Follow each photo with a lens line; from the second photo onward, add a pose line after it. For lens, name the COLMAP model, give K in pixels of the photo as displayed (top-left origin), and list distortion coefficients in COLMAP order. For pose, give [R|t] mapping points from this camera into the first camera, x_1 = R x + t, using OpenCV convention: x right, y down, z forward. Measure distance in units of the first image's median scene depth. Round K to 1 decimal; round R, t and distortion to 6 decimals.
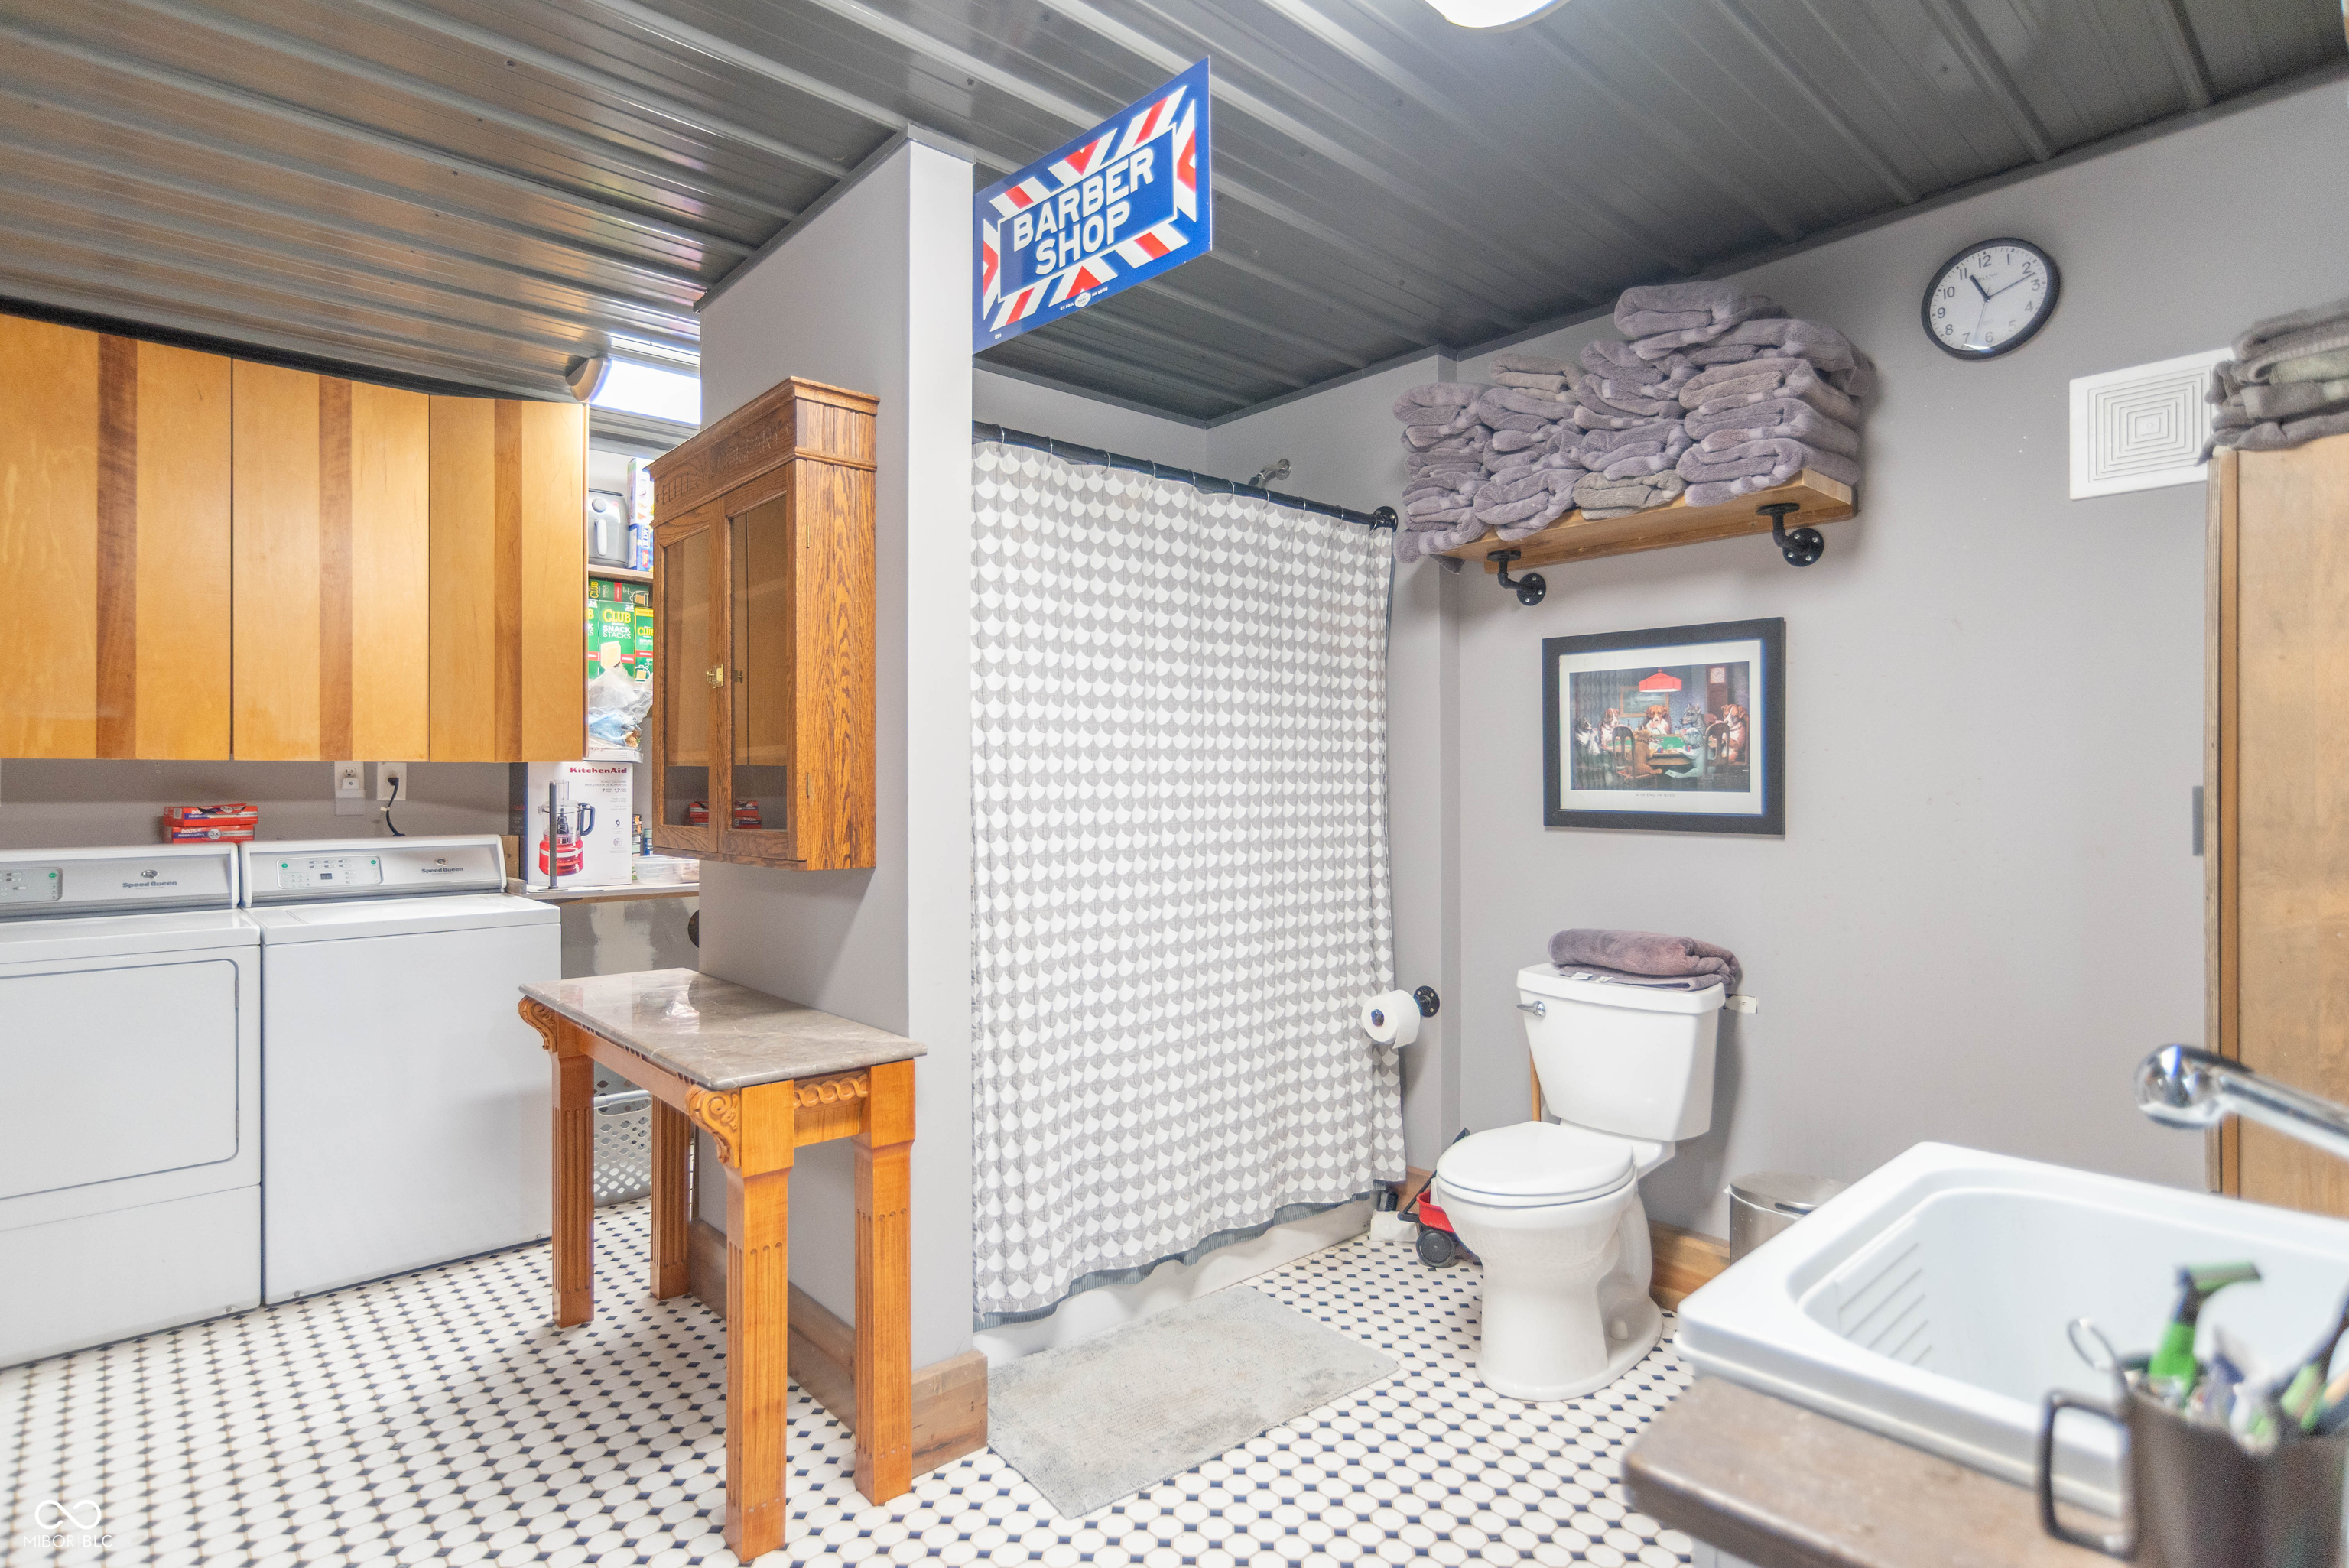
lens RADIAL K [[1219.4, 0, 1166.5], [0, 1219.4, 777.0], [0, 0, 1]] dist [-0.008990, 0.005777]
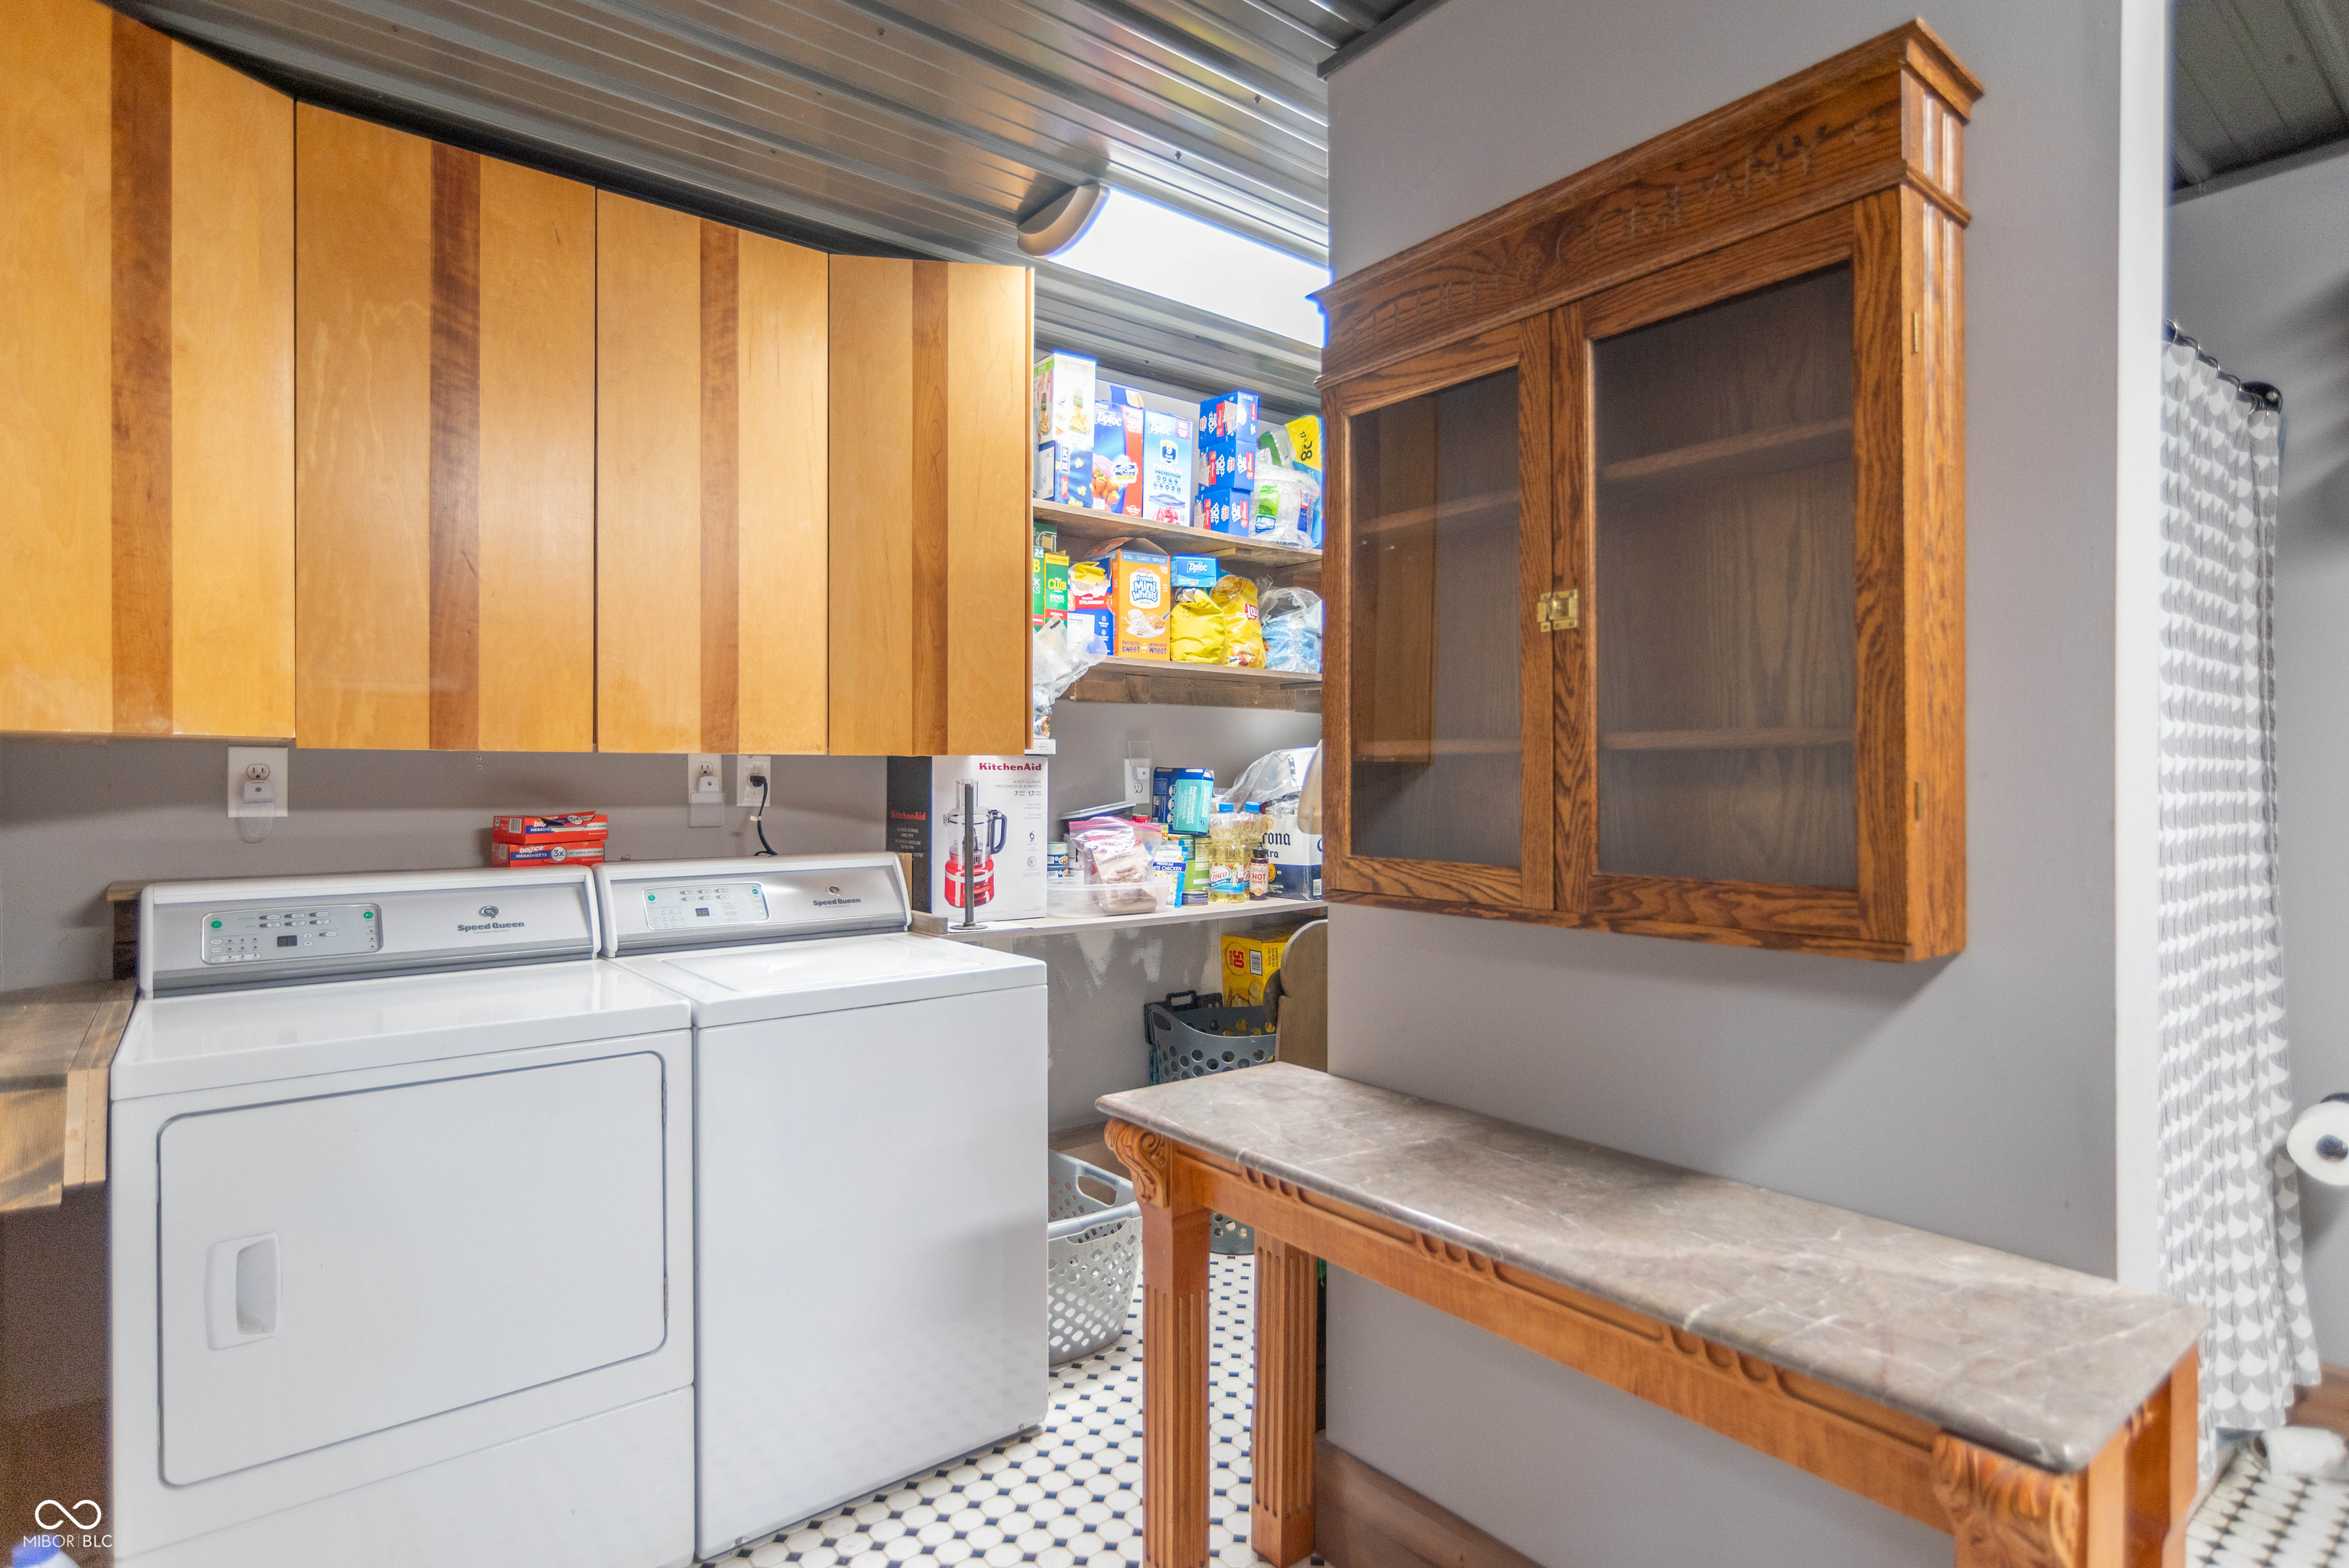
lens RADIAL K [[1246.4, 0, 1214.8], [0, 1246.4, 781.7], [0, 0, 1]] dist [-0.000905, 0.000981]
pose [[0.998839, 0.002377, -0.048124, -0.396537], [-0.002031, 0.999972, 0.007230, -0.002847], [0.048139, -0.007124, 0.998815, 0.305664]]
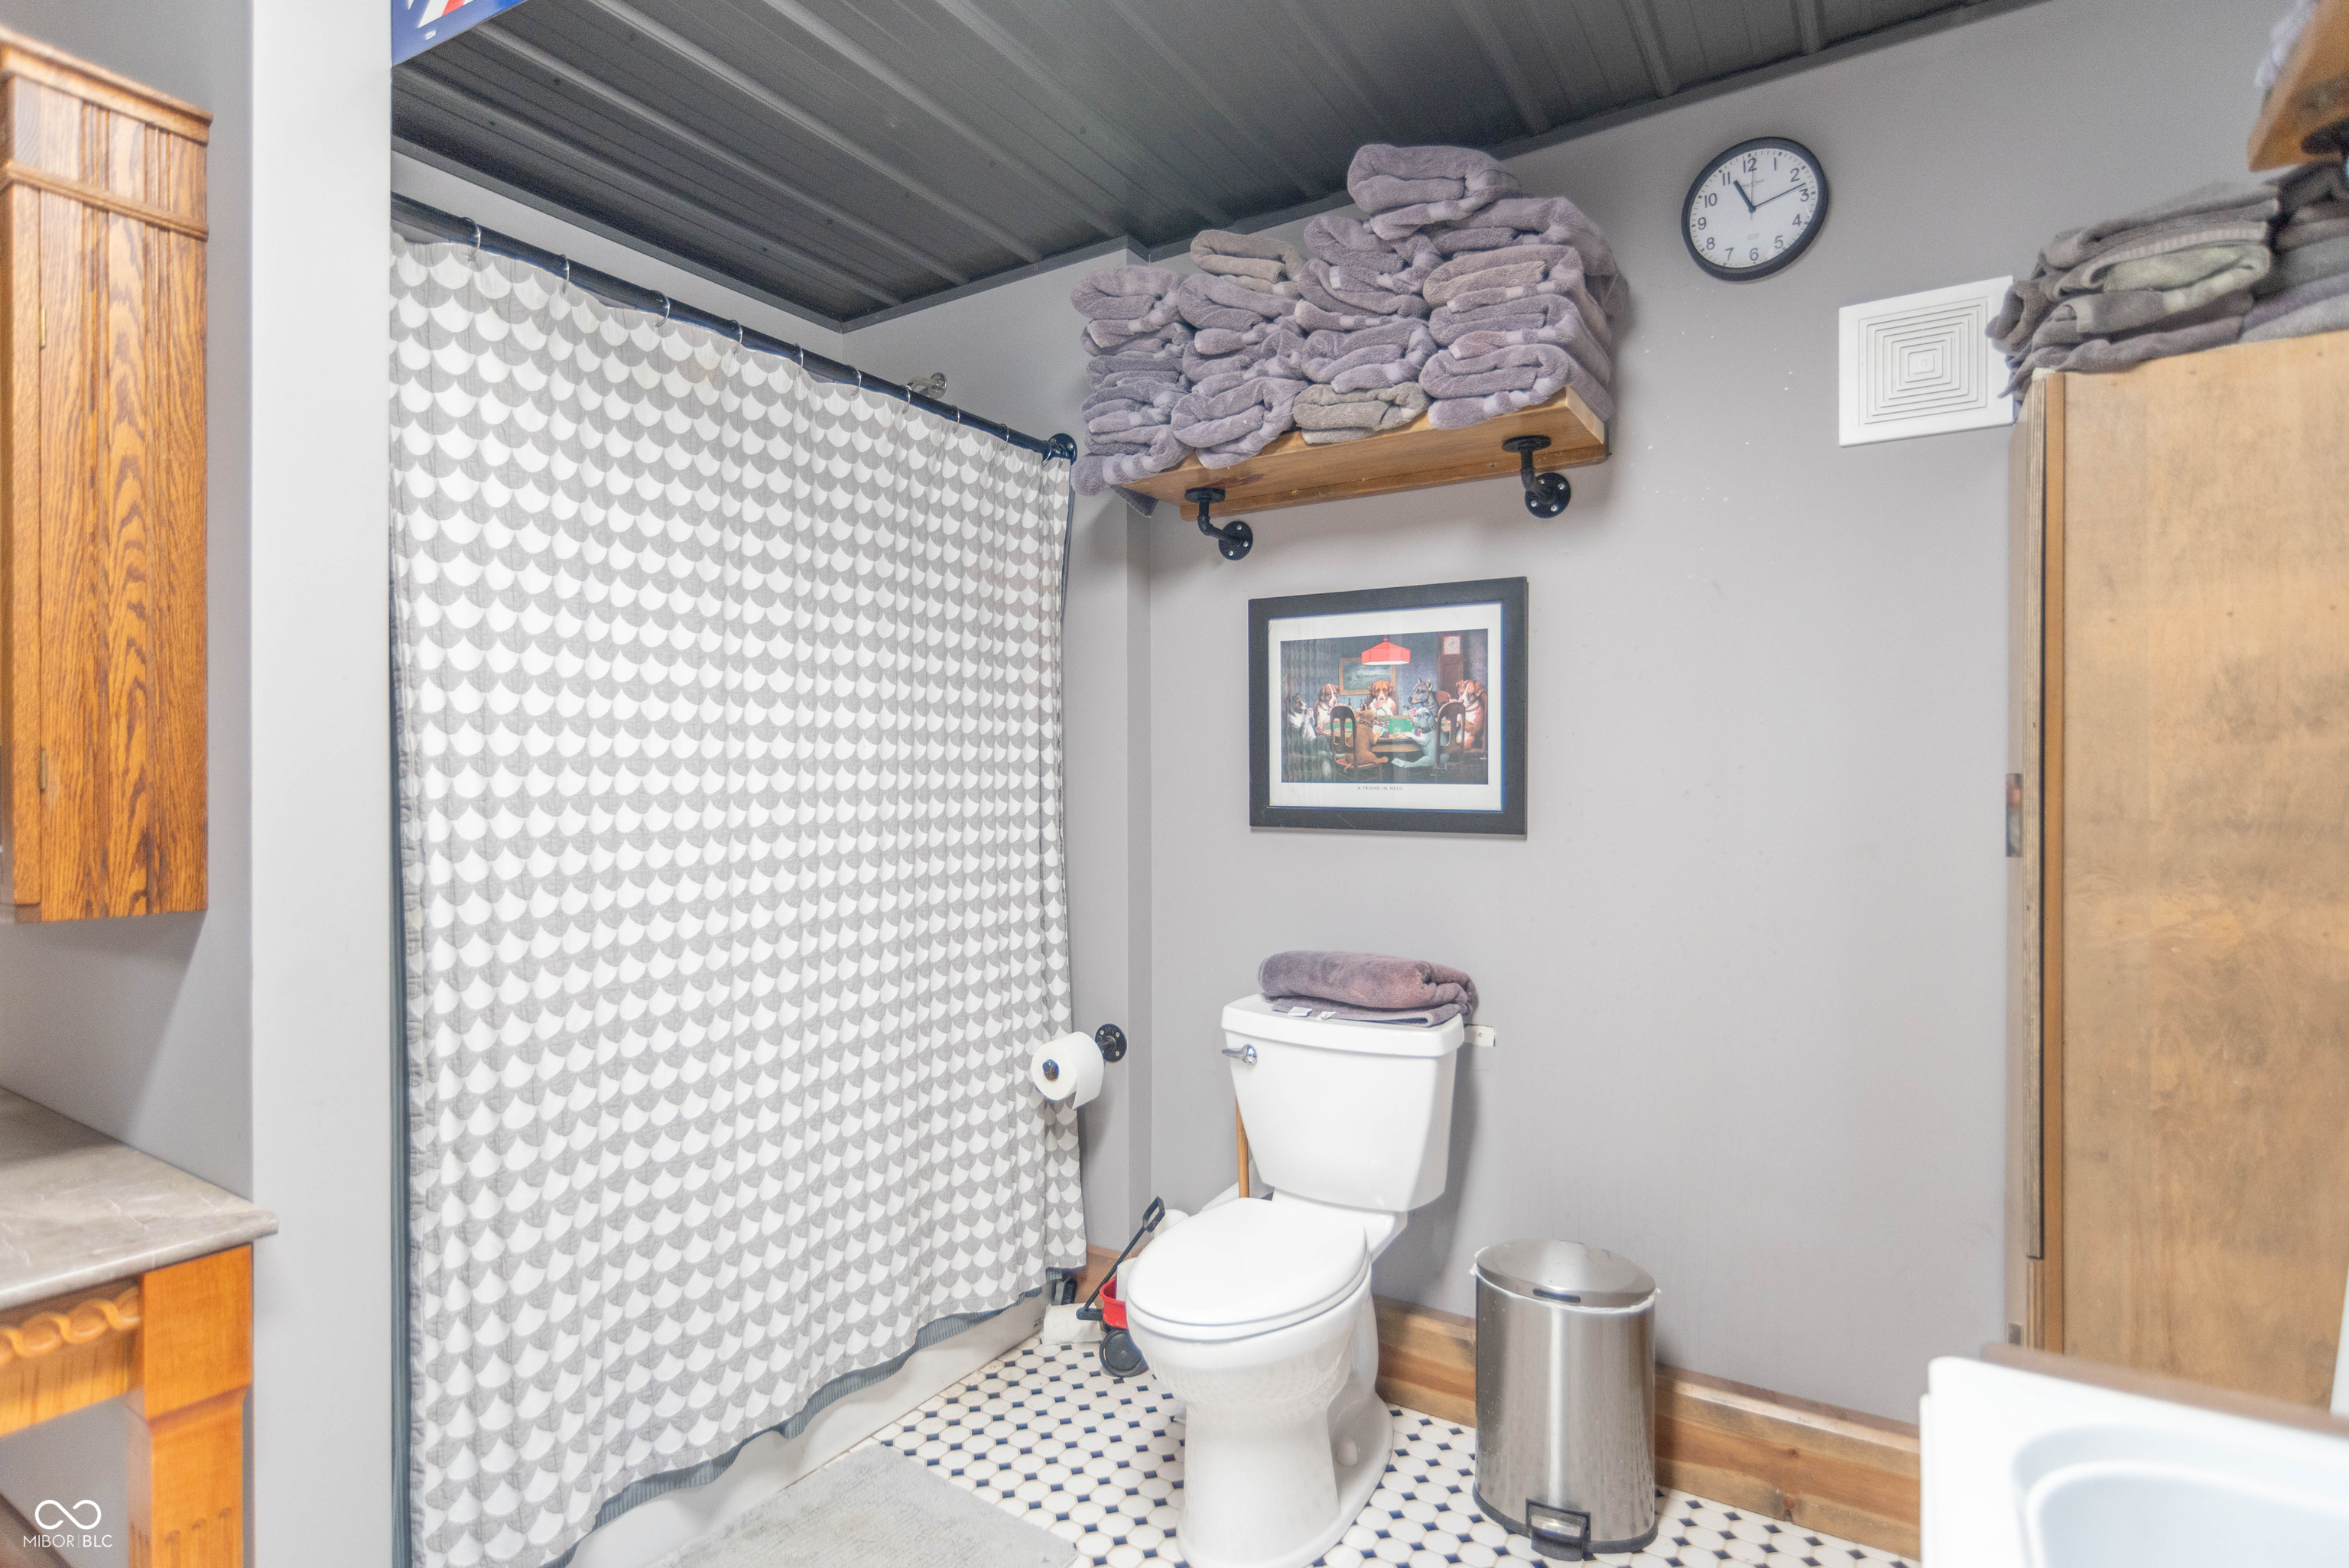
lens RADIAL K [[1207.4, 0, 1160.4], [0, 1207.4, 781.4], [0, 0, 1]] dist [-0.015399, 0.012520]
pose [[0.967326, -0.000284, 0.253537, 0.043921], [-0.000878, 0.999990, 0.004473, 0.006177], [-0.253536, -0.004549, 0.967315, 0.226721]]
